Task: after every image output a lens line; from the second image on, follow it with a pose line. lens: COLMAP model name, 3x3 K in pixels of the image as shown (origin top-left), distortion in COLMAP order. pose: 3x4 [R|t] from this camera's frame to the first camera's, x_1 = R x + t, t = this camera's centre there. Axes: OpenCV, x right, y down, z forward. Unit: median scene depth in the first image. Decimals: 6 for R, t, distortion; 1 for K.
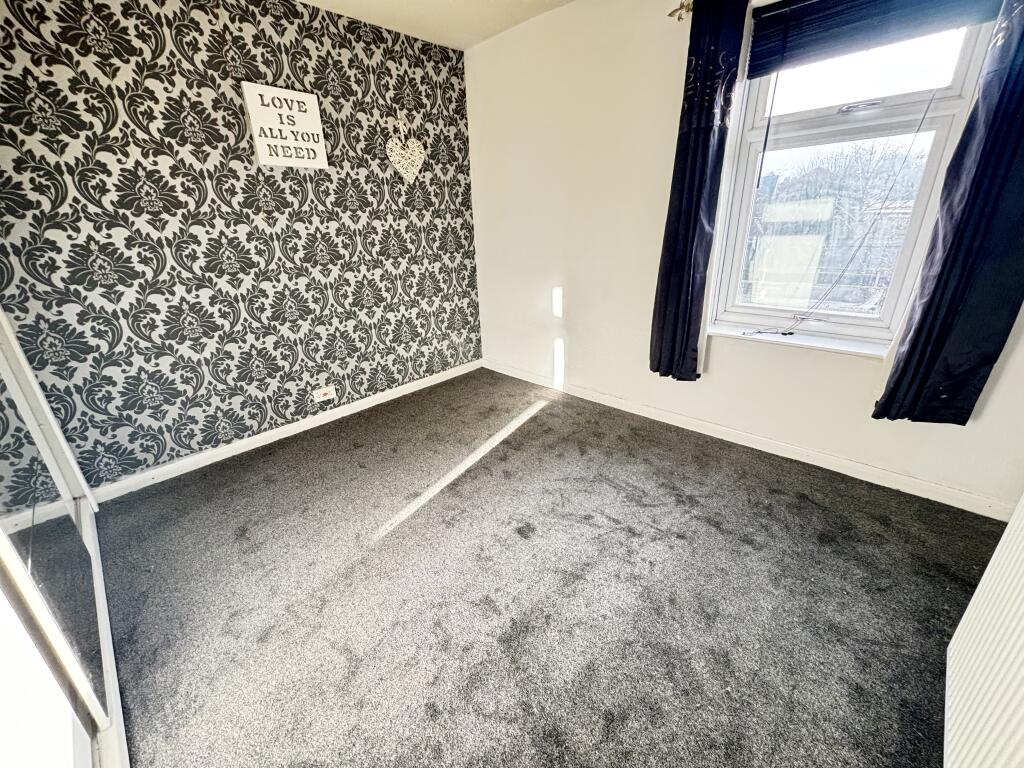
lens RADIAL K [[412.8, 0, 512.0], [0, 412.8, 384.0], [0, 0, 1]] dist [0.000986, 0.000543]
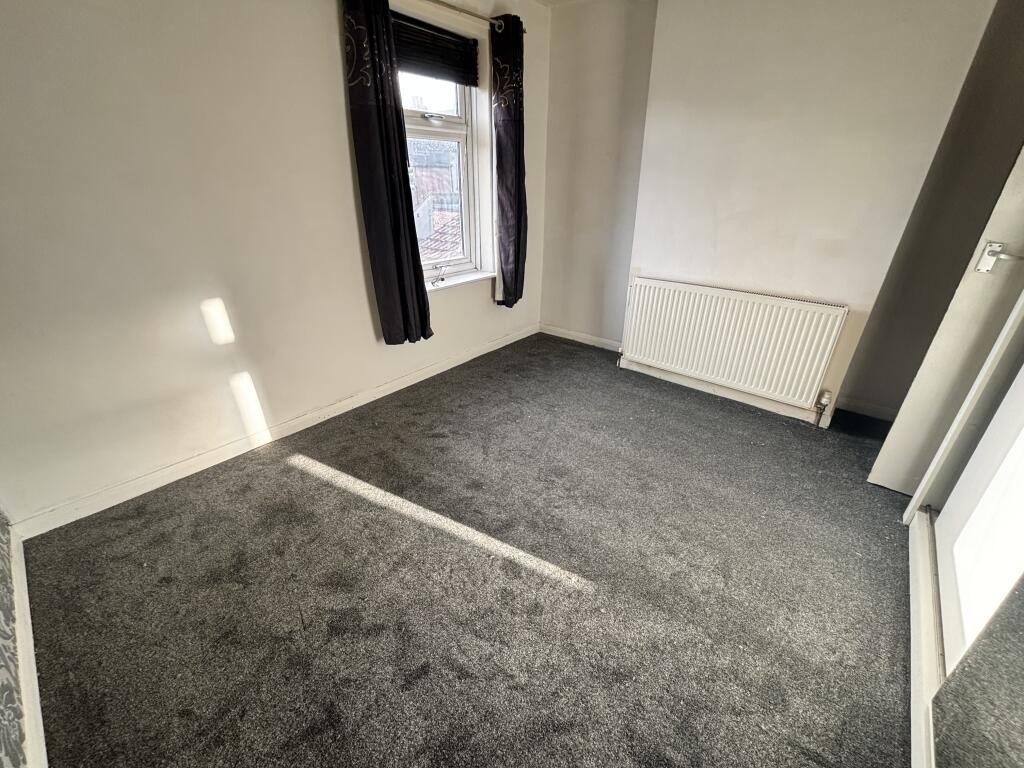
lens RADIAL K [[412.8, 0, 512.0], [0, 412.8, 384.0], [0, 0, 1]] dist [0.000986, 0.000543]
pose [[-0.059095, -0.404341, 0.912697, -0.722928], [0.362838, 0.843061, 0.396984, -0.279353], [-0.929977, 0.354621, 0.096890, 0.745219]]
